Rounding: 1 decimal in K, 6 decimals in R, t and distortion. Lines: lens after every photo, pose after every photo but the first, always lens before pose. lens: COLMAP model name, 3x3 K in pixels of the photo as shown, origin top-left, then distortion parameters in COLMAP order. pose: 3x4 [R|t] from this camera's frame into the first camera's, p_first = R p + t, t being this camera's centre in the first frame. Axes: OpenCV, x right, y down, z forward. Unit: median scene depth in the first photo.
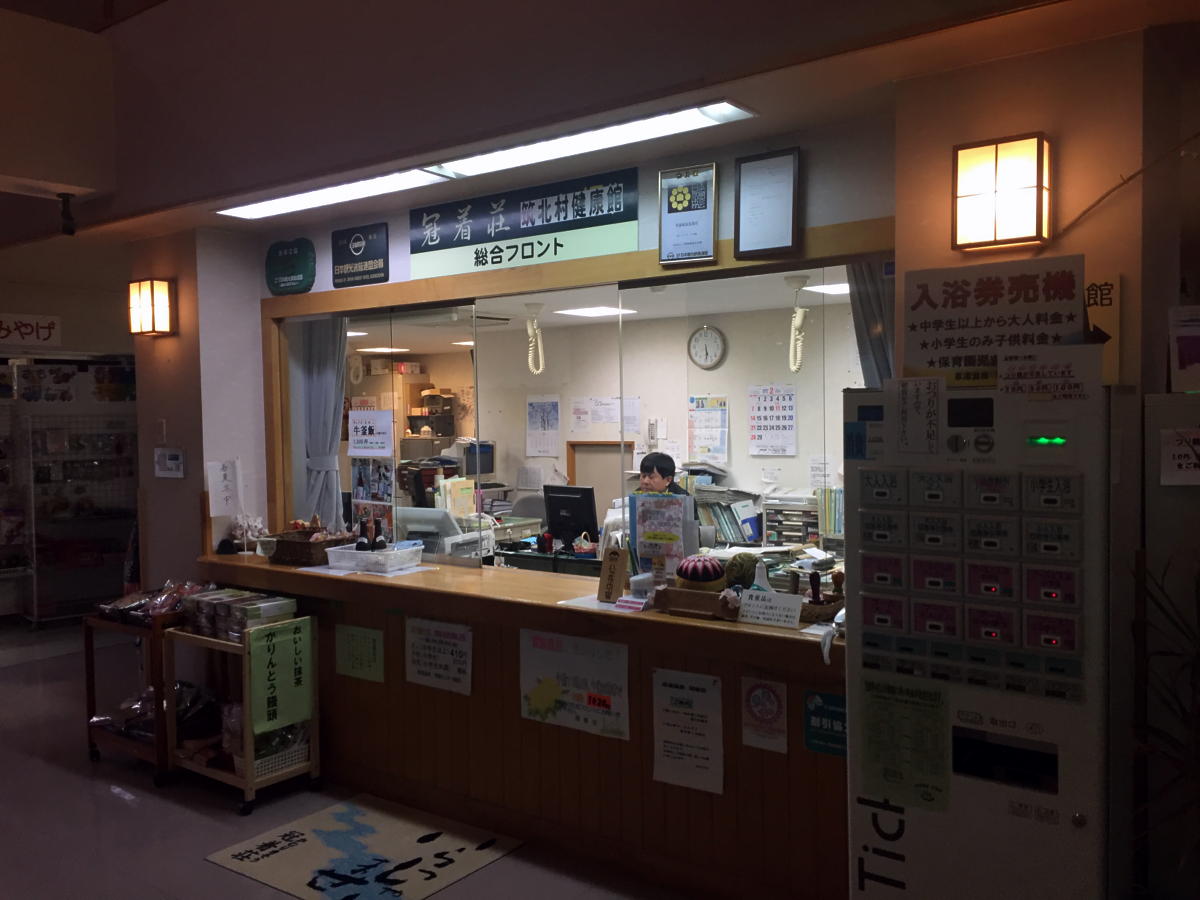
lens RADIAL K [[1003.6, 0, 598.0], [0, 1003.6, 449.7], [0, 0, 1]] dist [0.046221, -0.026755]
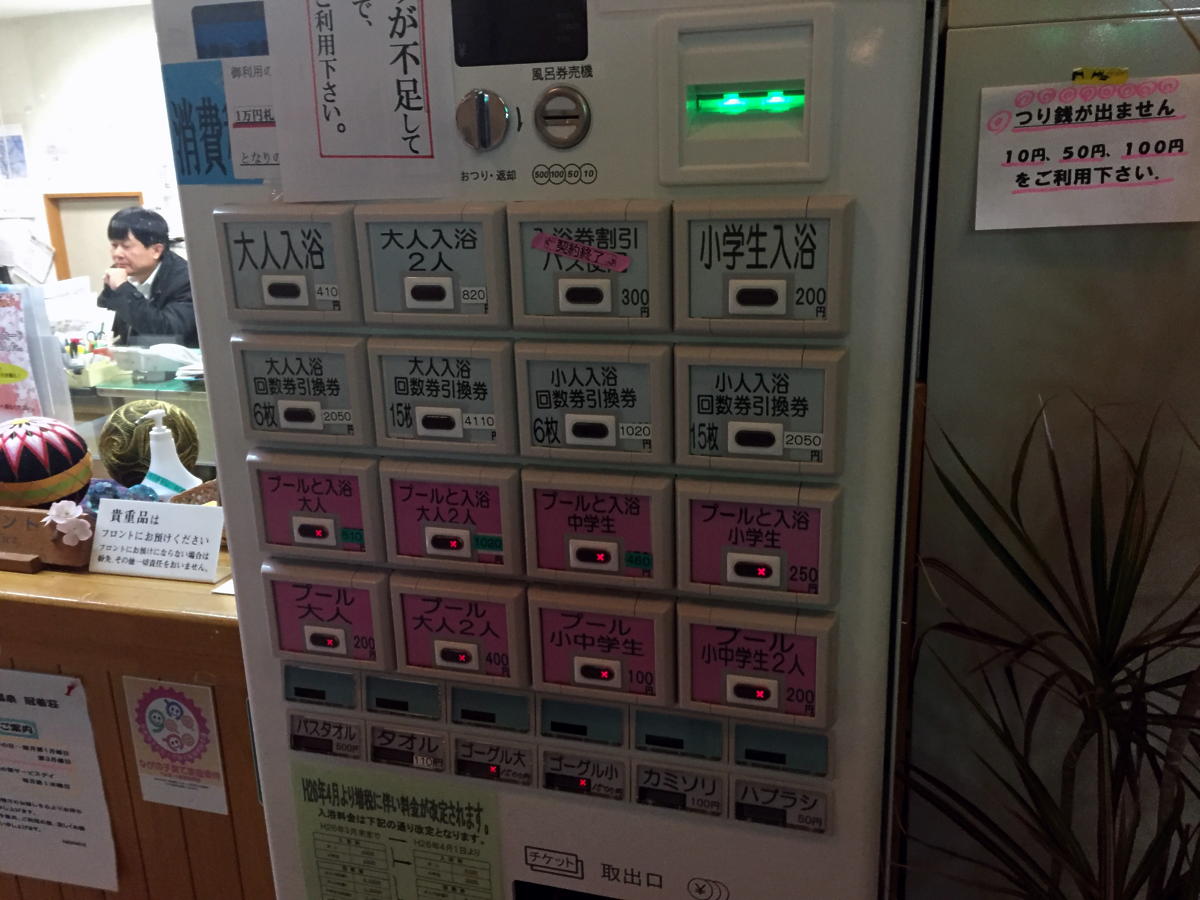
lens RADIAL K [[1003.6, 0, 596.1], [0, 1003.6, 453.8], [0, 0, 1]] dist [0.046221, -0.026755]
pose [[0.937377, -0.109687, 0.330594, 0.264765], [0.027815, 0.969664, 0.242855, 0.018678], [-0.347203, -0.218452, 0.911992, 0.657180]]
